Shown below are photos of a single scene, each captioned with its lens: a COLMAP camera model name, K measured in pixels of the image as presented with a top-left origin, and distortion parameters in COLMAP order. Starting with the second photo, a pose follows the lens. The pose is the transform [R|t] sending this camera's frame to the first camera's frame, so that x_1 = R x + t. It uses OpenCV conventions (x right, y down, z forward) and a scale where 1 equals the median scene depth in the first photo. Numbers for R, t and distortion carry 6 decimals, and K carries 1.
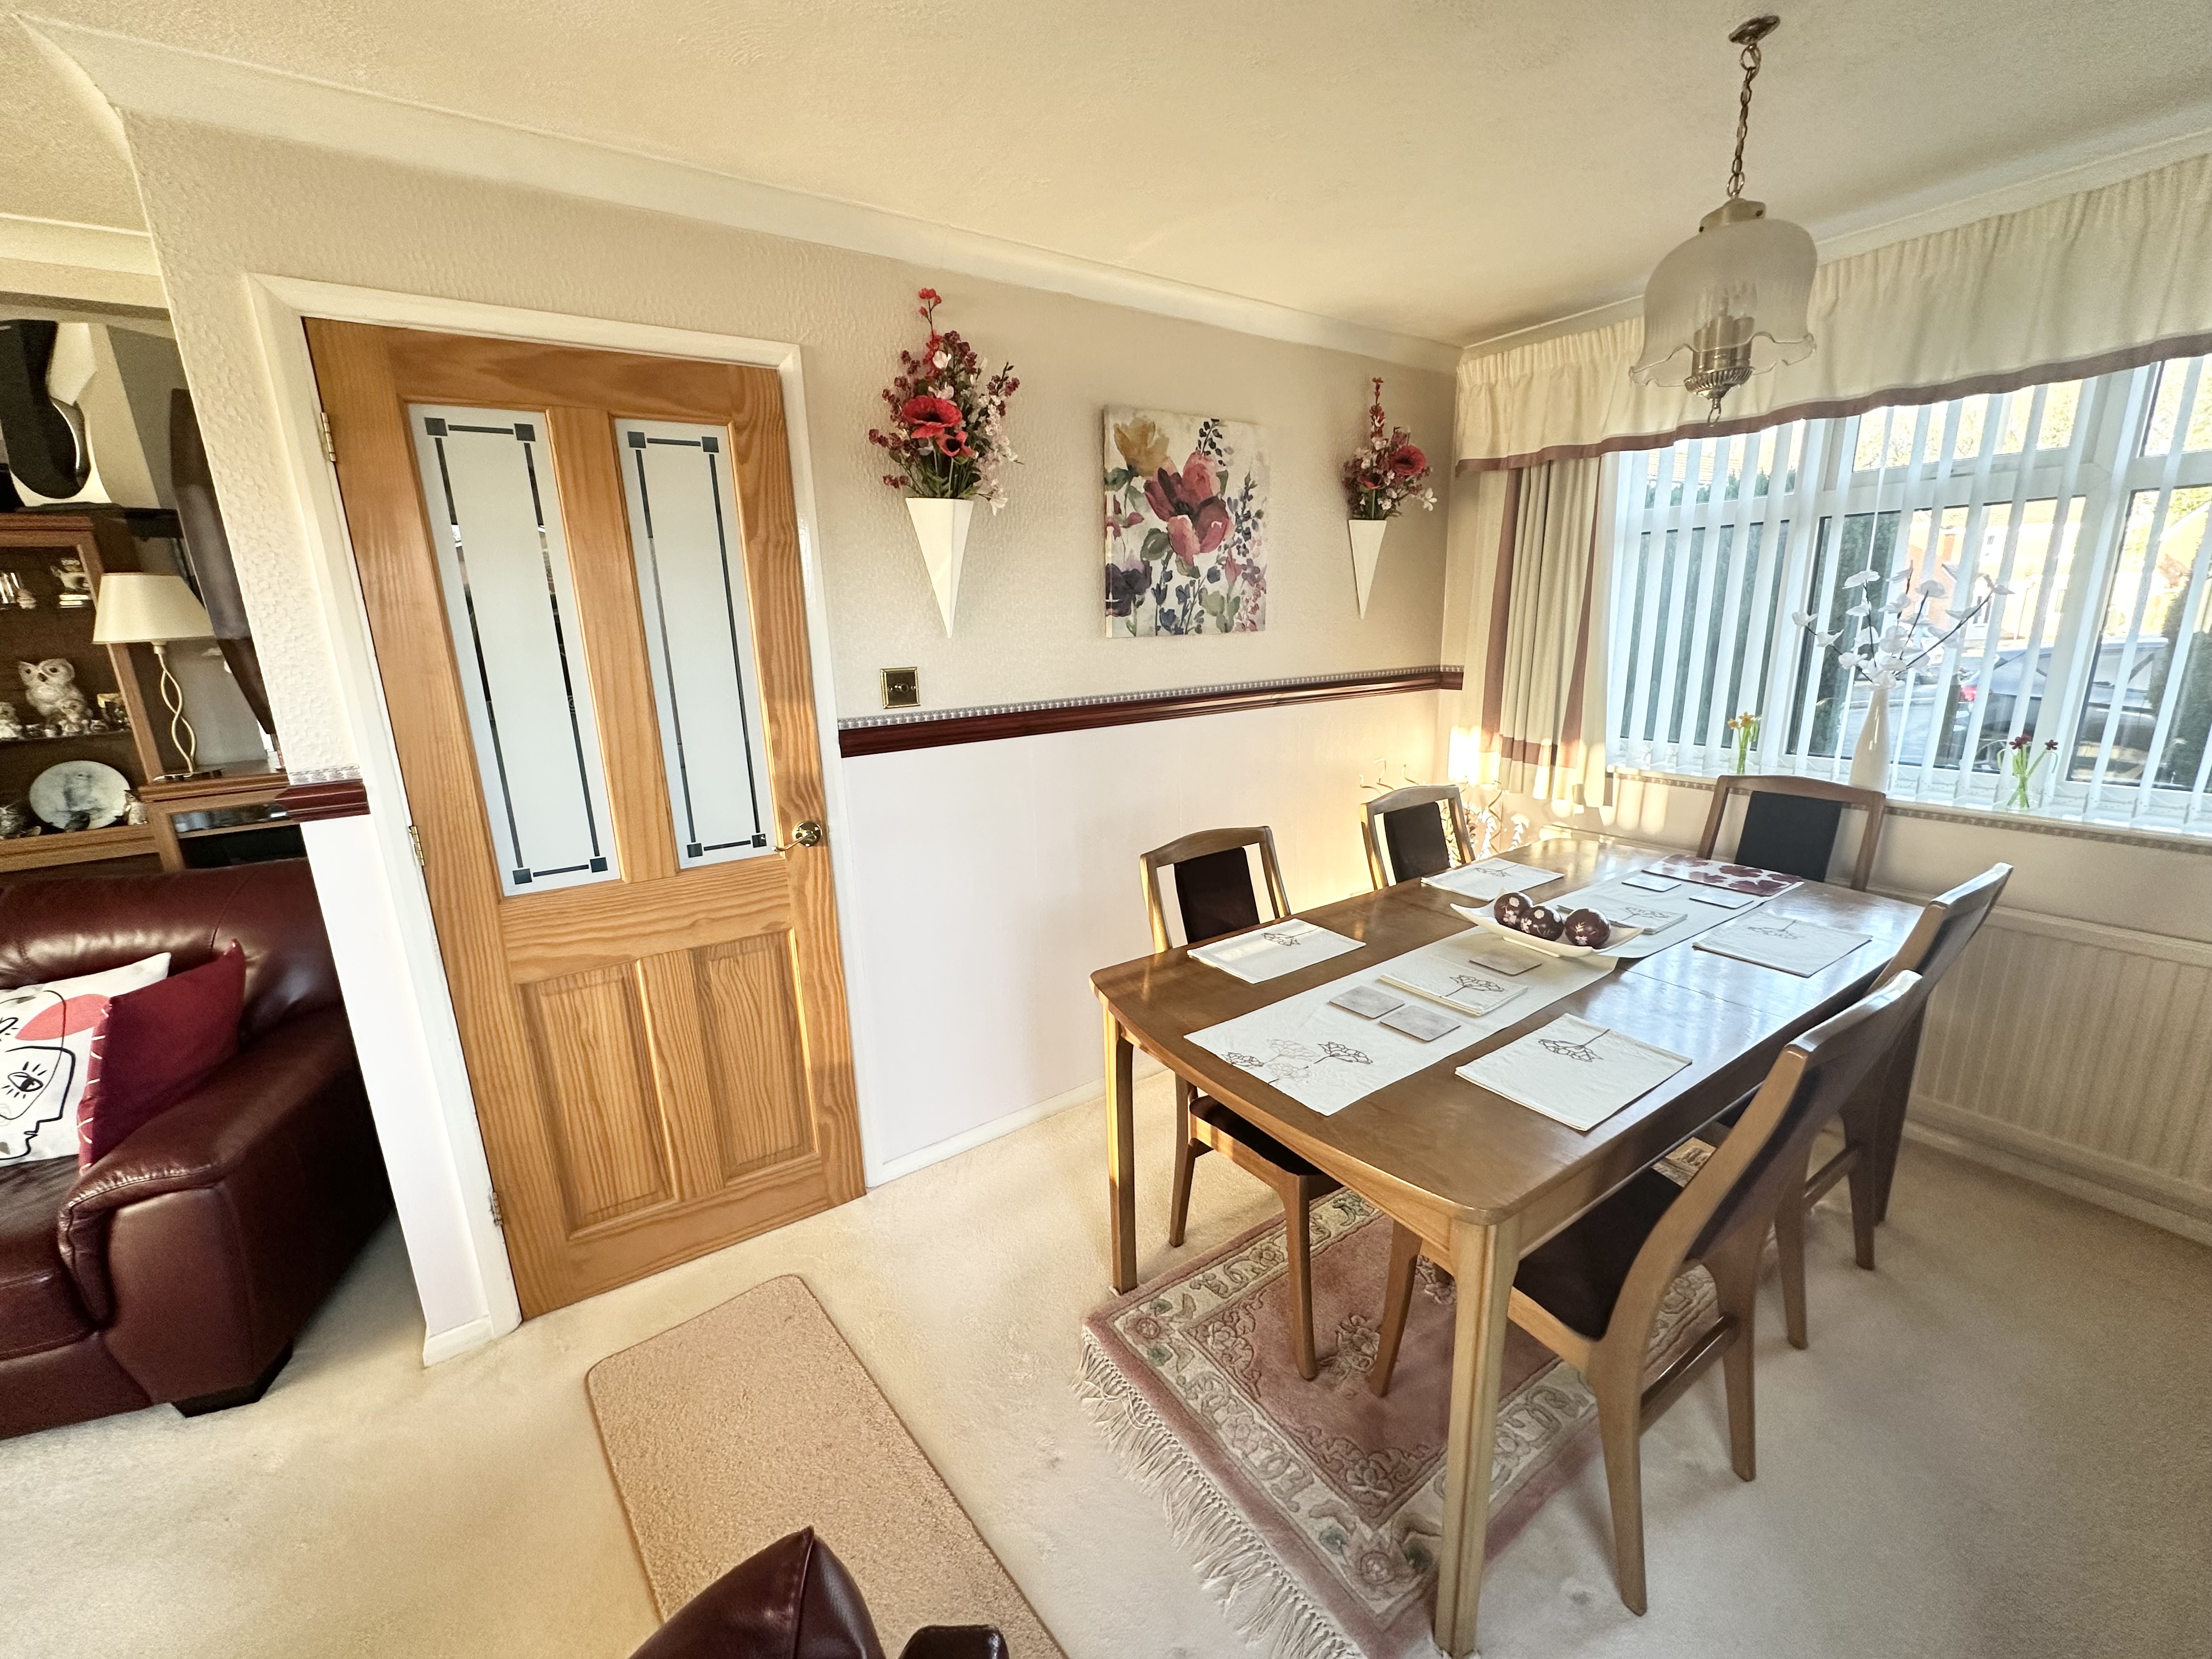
lens RADIAL K [[874.9, 0, 1106.0], [0, 874.9, 829.5], [0, 0, 1]] dist [-0.000448, 0.000153]
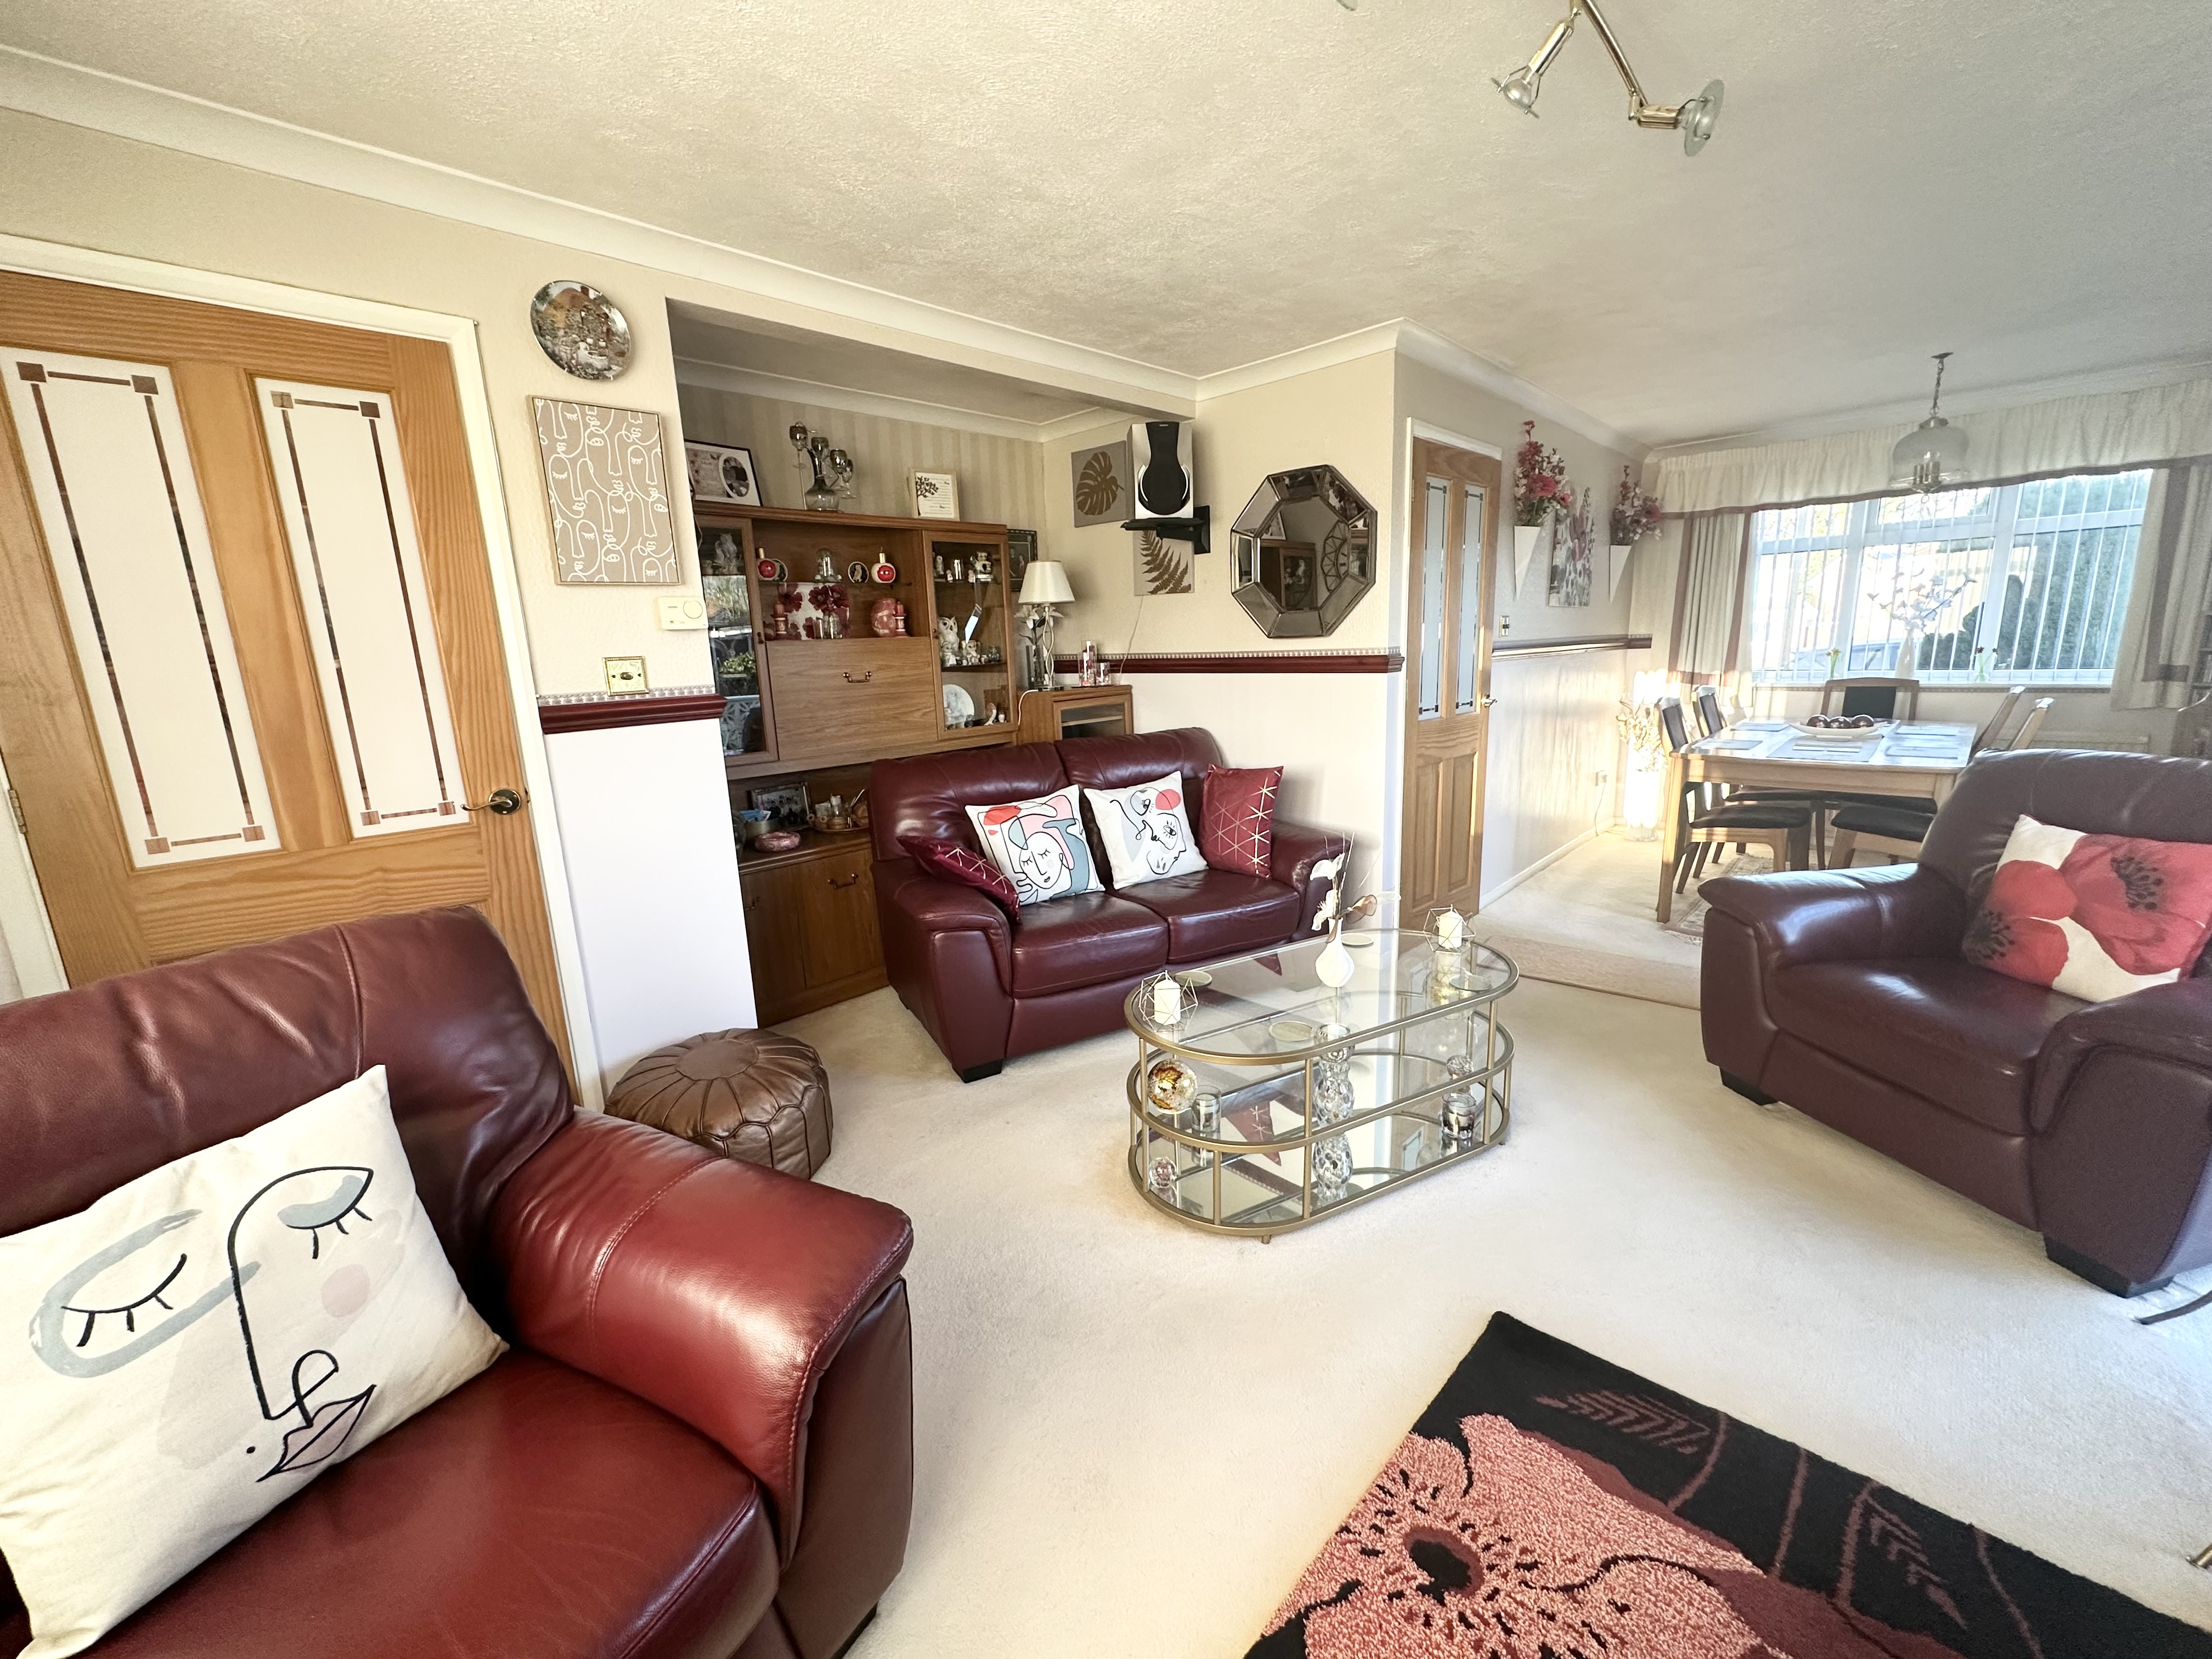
lens RADIAL K [[877.2, 0, 1106.0], [0, 877.2, 829.5], [0, 0, 1]] dist [-0.001953, -0.000514]
pose [[0.978642, -0.046407, 0.200266, -1.260931], [0.055035, 0.997771, -0.037734, 0.252282], [-0.198069, 0.047950, 0.979015, -0.547264]]
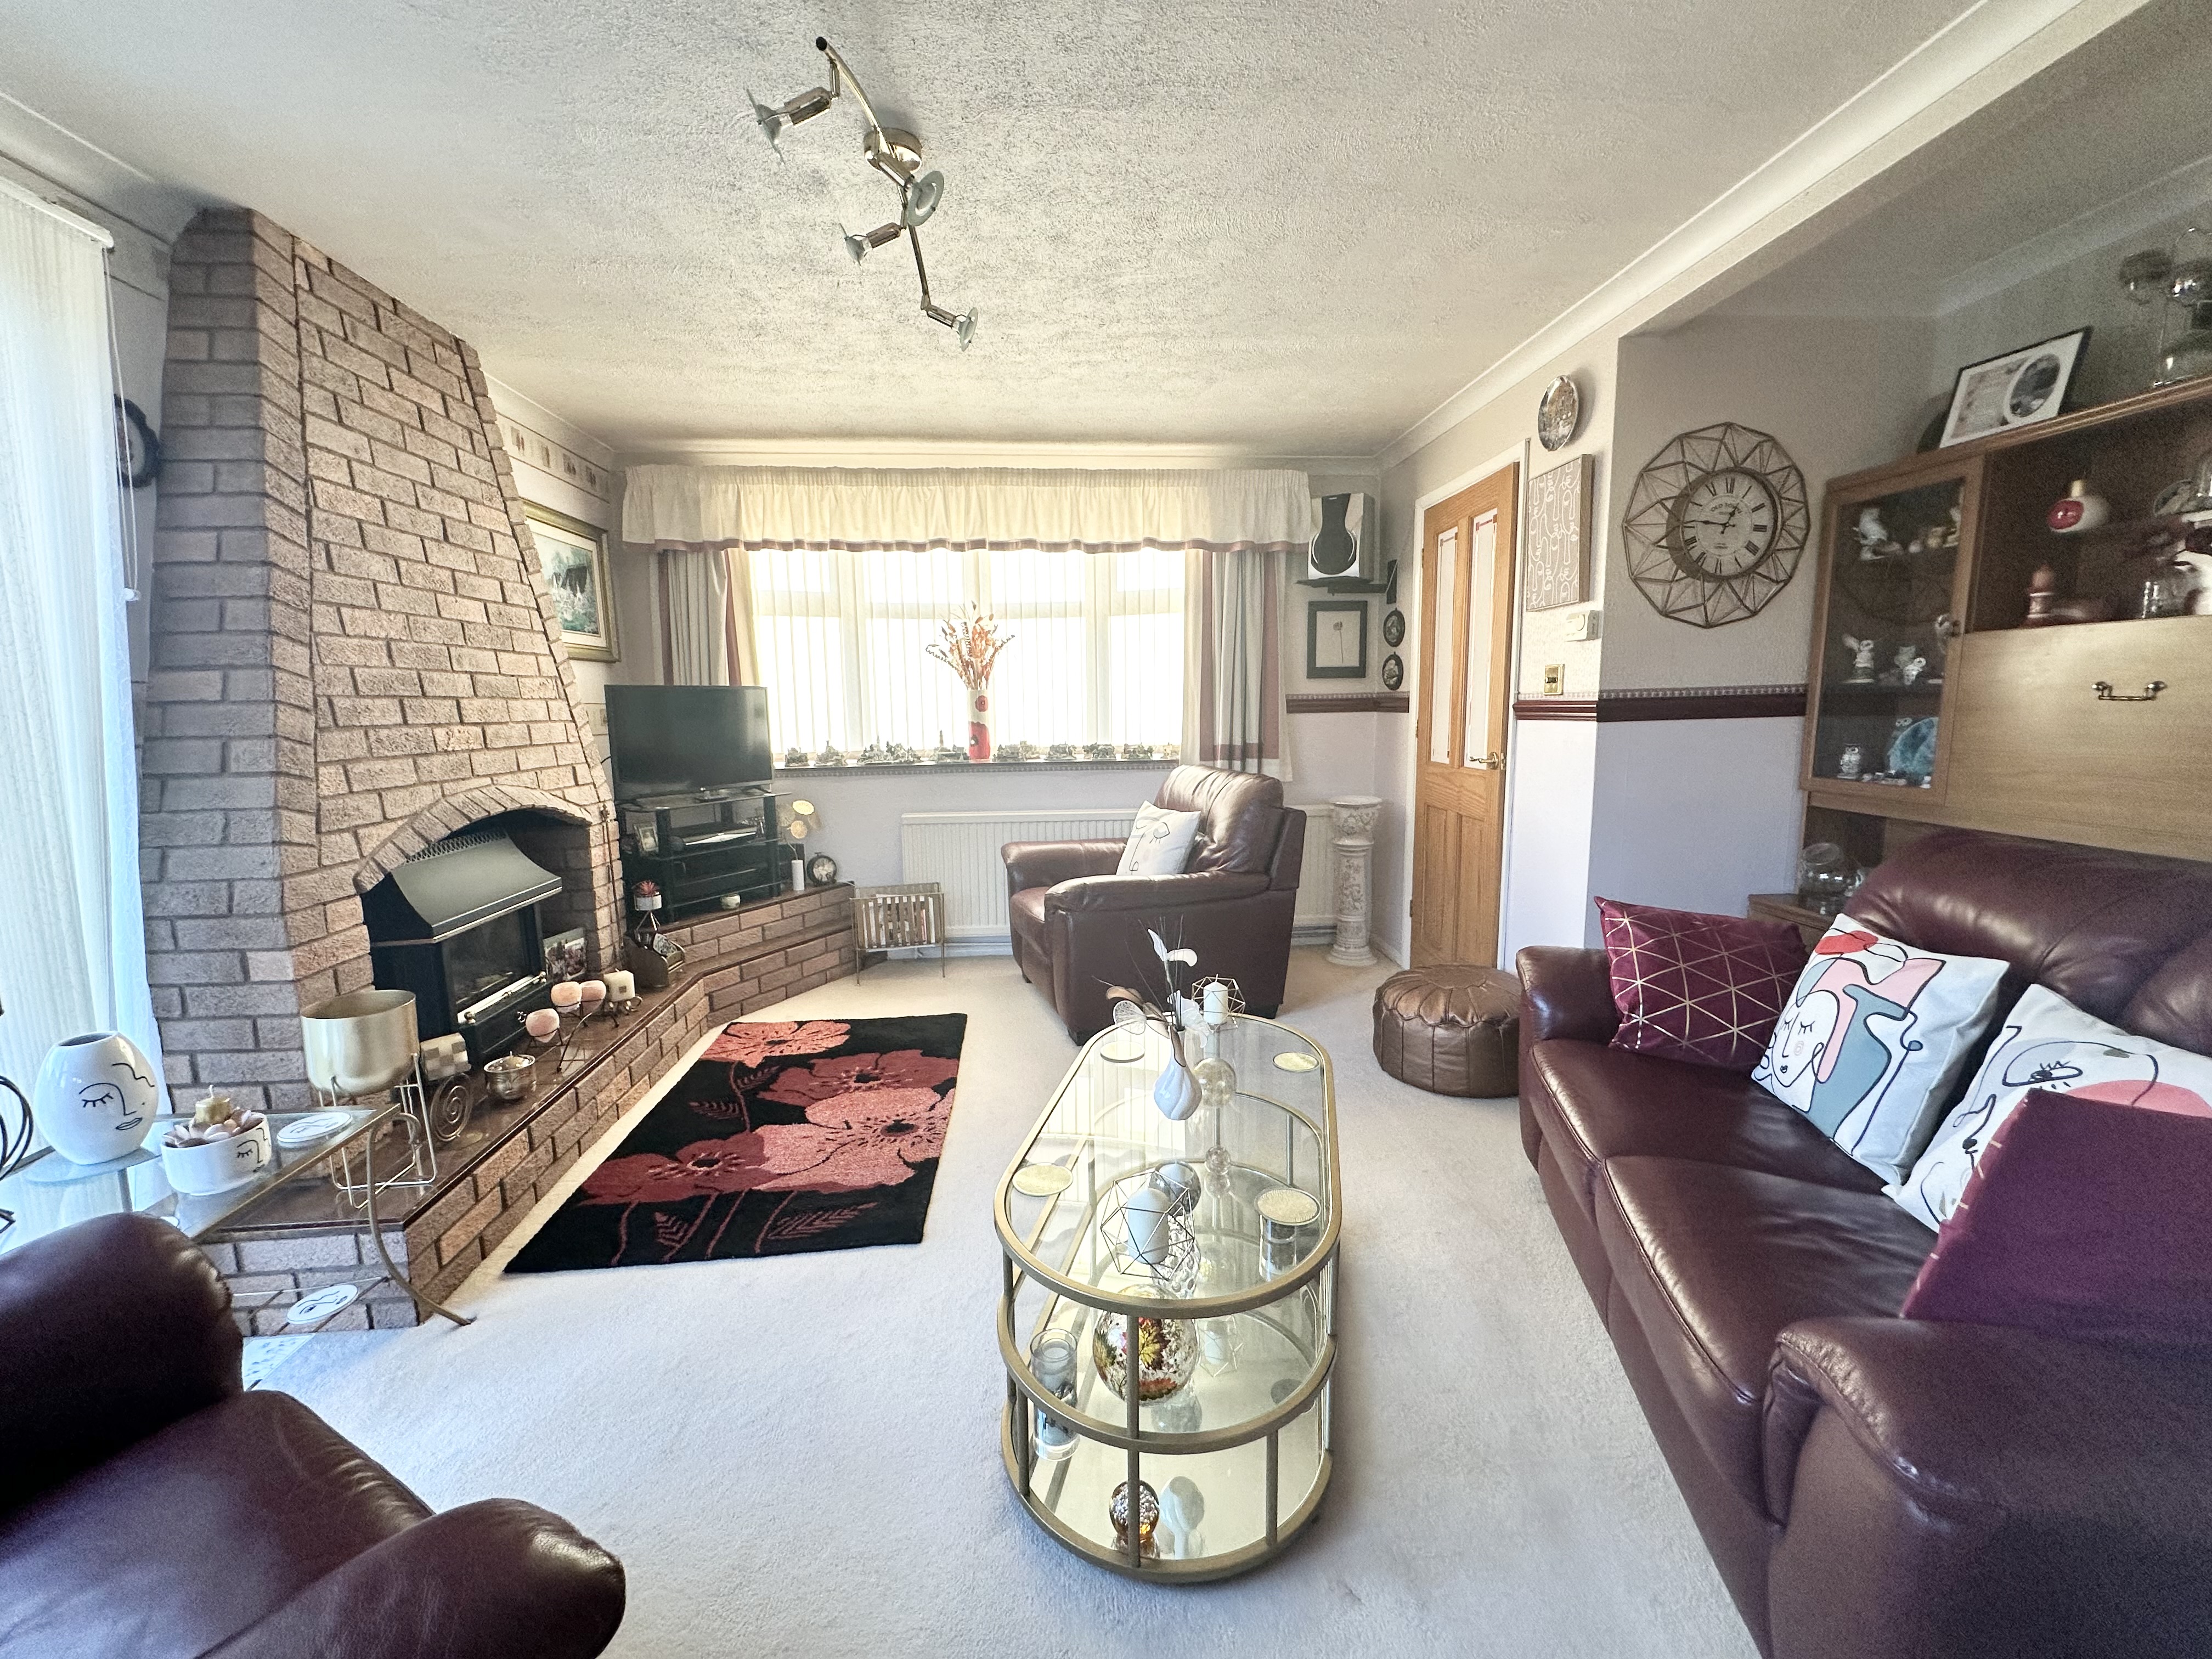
lens RADIAL K [[877.2, 0, 1106.0], [0, 877.2, 829.5], [0, 0, 1]] dist [-0.001953, -0.000514]
pose [[-0.488090, 0.168737, -0.856327, -0.304939], [-0.178583, 0.941069, 0.287224, -0.001233], [0.854328, 0.293117, -0.429193, 0.453940]]
